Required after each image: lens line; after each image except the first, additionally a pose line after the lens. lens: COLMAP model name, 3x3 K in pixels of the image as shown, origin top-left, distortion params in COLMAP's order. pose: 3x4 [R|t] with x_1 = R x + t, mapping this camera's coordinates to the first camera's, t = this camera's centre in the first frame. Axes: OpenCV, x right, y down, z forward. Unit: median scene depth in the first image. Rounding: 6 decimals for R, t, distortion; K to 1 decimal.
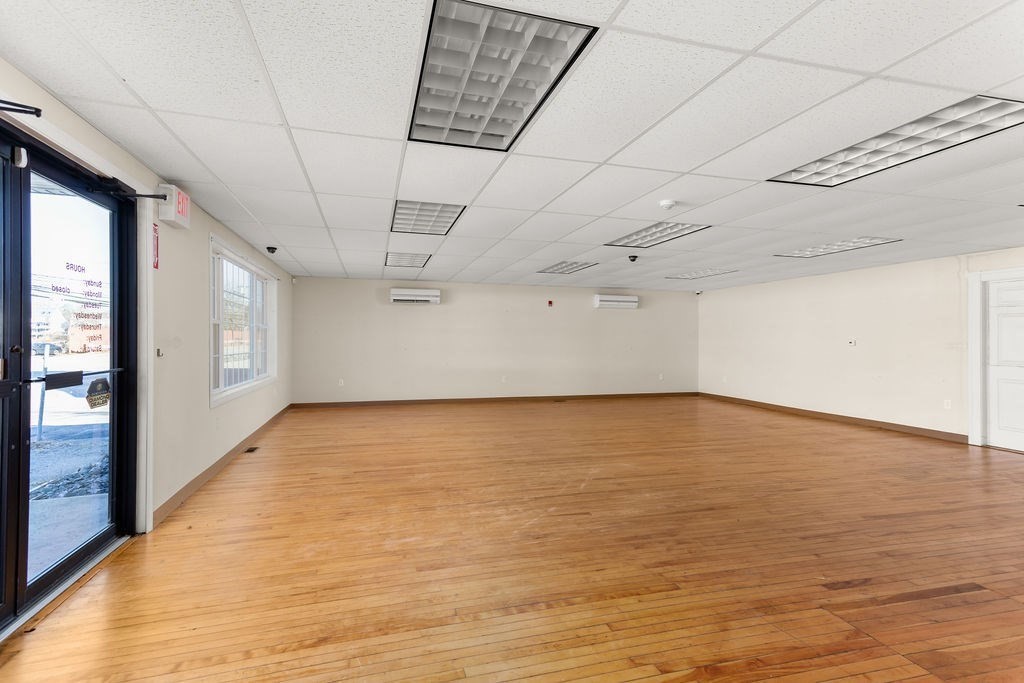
lens RADIAL K [[485.5, 0, 508.6], [0, 485.5, 340.6], [0, 0, 1]] dist [0.023787, 0.000736]
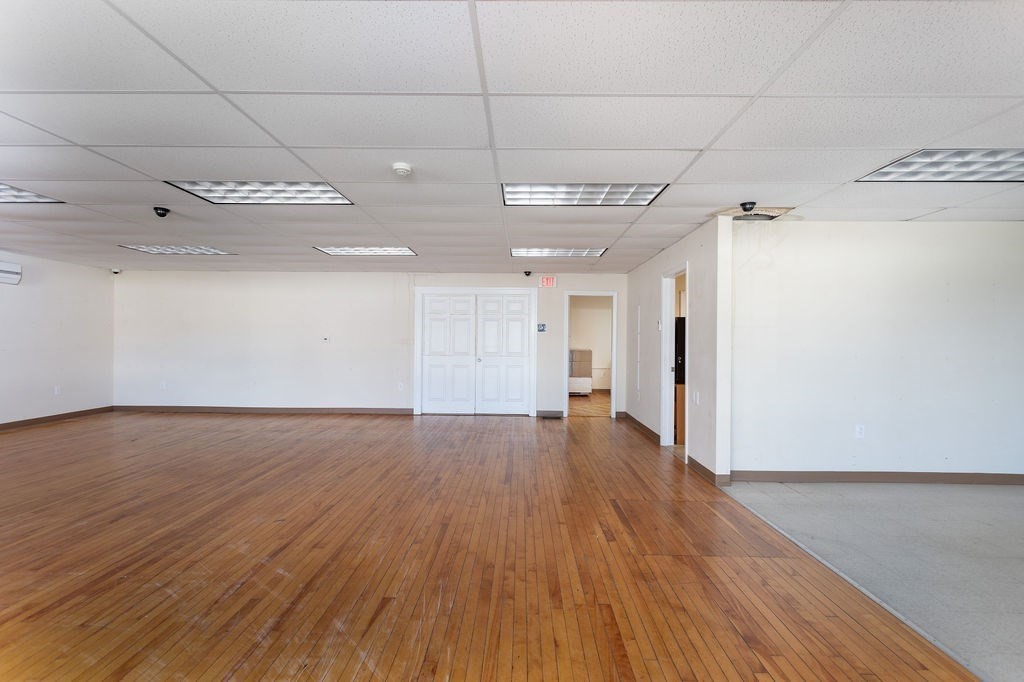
lens RADIAL K [[481.8, 0, 512.0], [0, 481.8, 341.0], [0, 0, 1]] dist [0.000276, 0.000378]
pose [[0.292624, -0.007277, 0.956200, -0.440354], [-0.004709, 0.999948, 0.009051, -0.005941], [-0.956216, -0.007152, 0.292574, 0.684322]]
